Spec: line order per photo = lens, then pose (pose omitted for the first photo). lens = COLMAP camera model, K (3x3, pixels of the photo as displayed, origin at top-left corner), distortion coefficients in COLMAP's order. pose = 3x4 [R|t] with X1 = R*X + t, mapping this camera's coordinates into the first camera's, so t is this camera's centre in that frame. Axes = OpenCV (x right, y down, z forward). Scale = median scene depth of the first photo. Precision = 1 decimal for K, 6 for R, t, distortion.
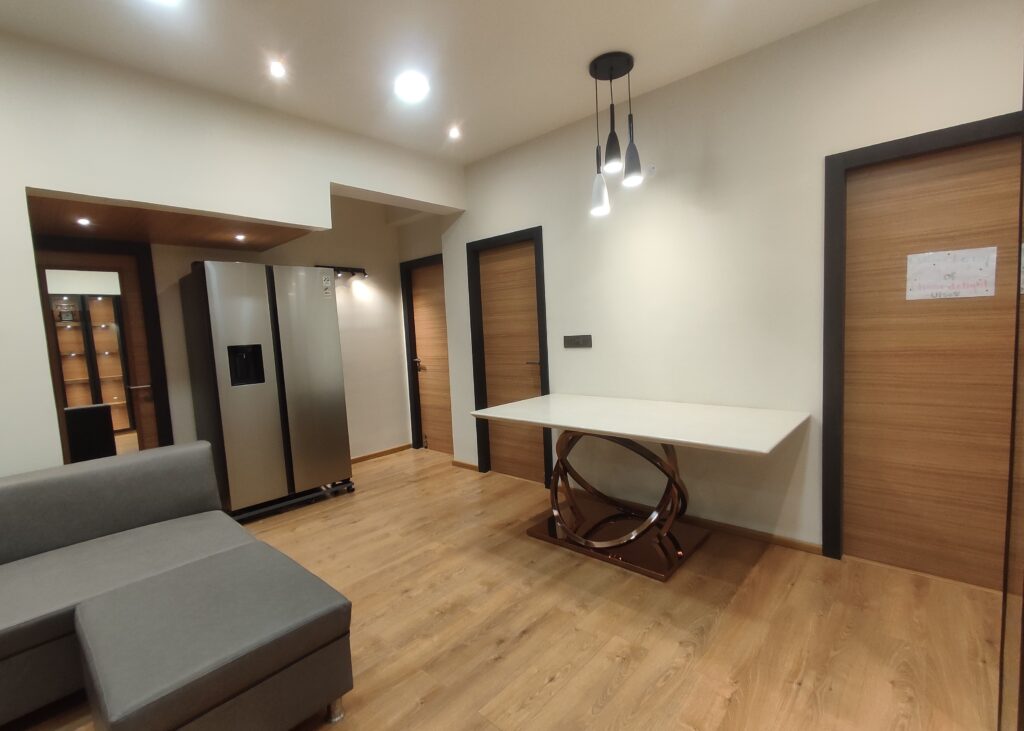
lens RADIAL K [[465.9, 0, 508.2], [0, 465.9, 367.7], [0, 0, 1]] dist [-0.001344, -0.001449]
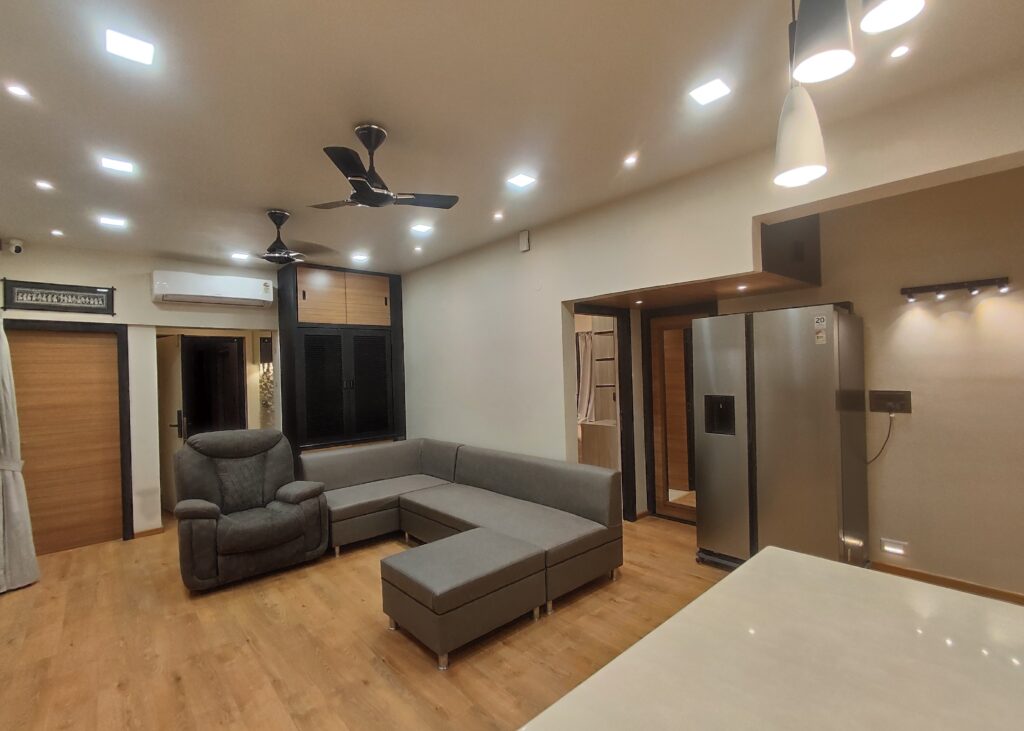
lens RADIAL K [[469.1, 0, 506.9], [0, 469.1, 368.8], [0, 0, 1]] dist [-0.004178, 0.003945]
pose [[-0.103047, 0.052158, -0.993308, 0.546815], [-0.049947, 0.997093, 0.057538, -0.154183], [0.993422, 0.055542, -0.100142, 0.680807]]
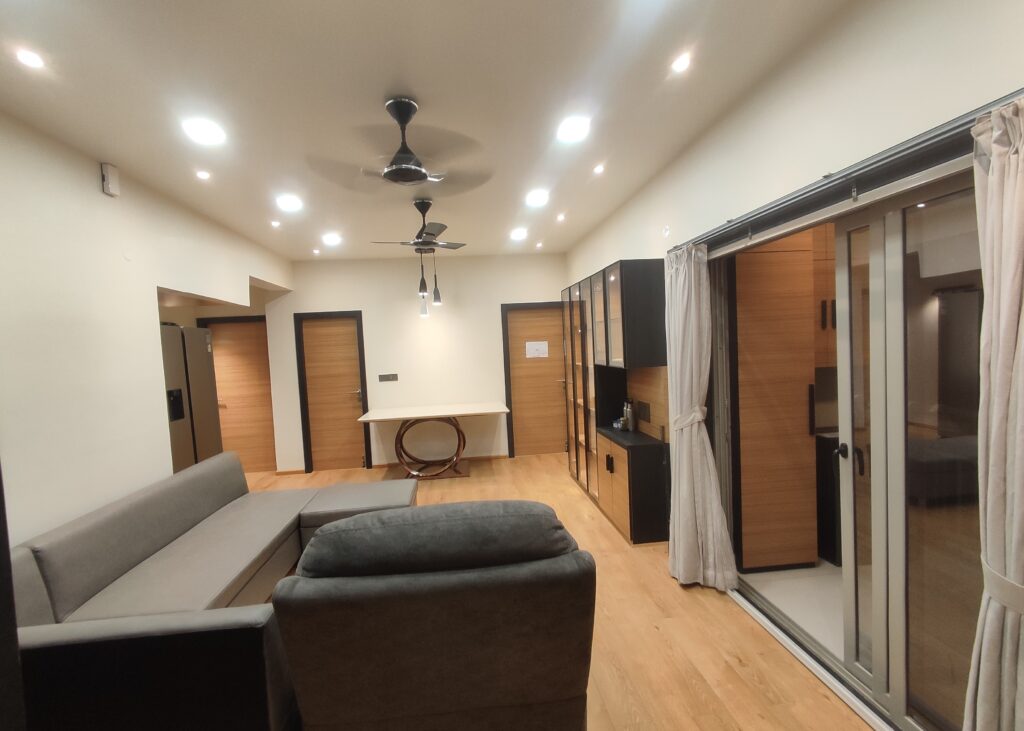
lens RADIAL K [[469.1, 0, 506.9], [0, 469.1, 368.8], [0, 0, 1]] dist [-0.004178, 0.003945]
pose [[0.662998, -0.020643, 0.748337, -0.990731], [0.080102, 0.995837, -0.043497, 0.026693], [-0.744324, 0.088782, 0.661891, -0.578609]]
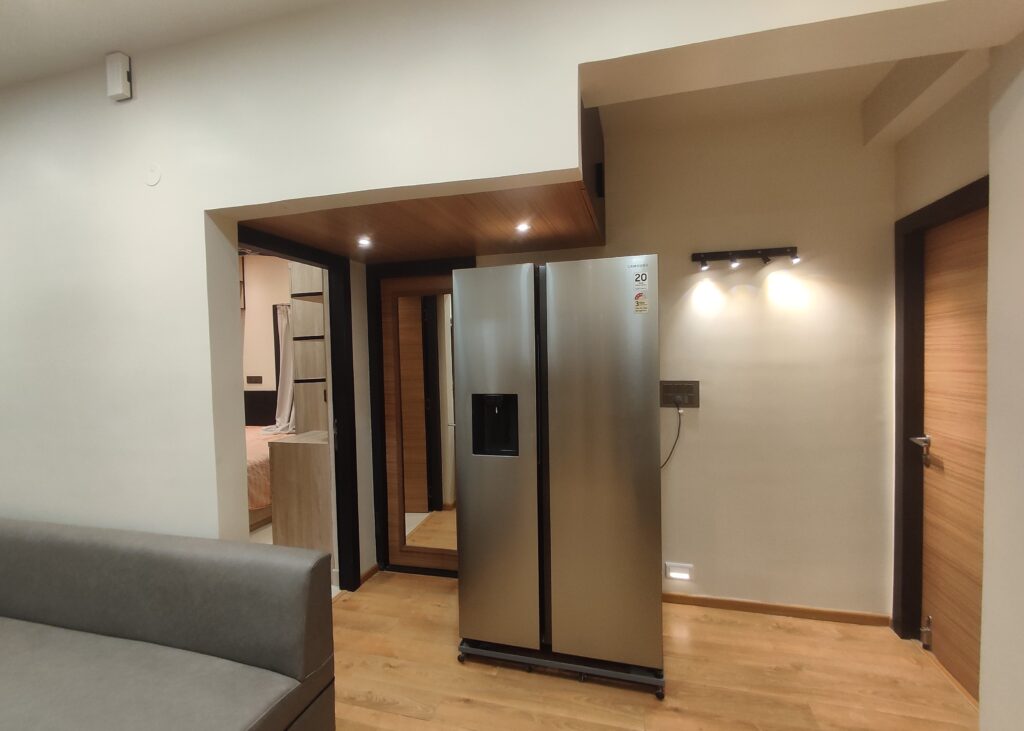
lens RADIAL K [[469.1, 0, 506.9], [0, 469.1, 368.8], [0, 0, 1]] dist [-0.004178, 0.003945]
pose [[0.455558, 0.072478, -0.887251, 0.015797], [-0.077773, 0.996110, 0.041438, -0.119272], [0.886802, 0.050127, 0.459422, 0.768147]]
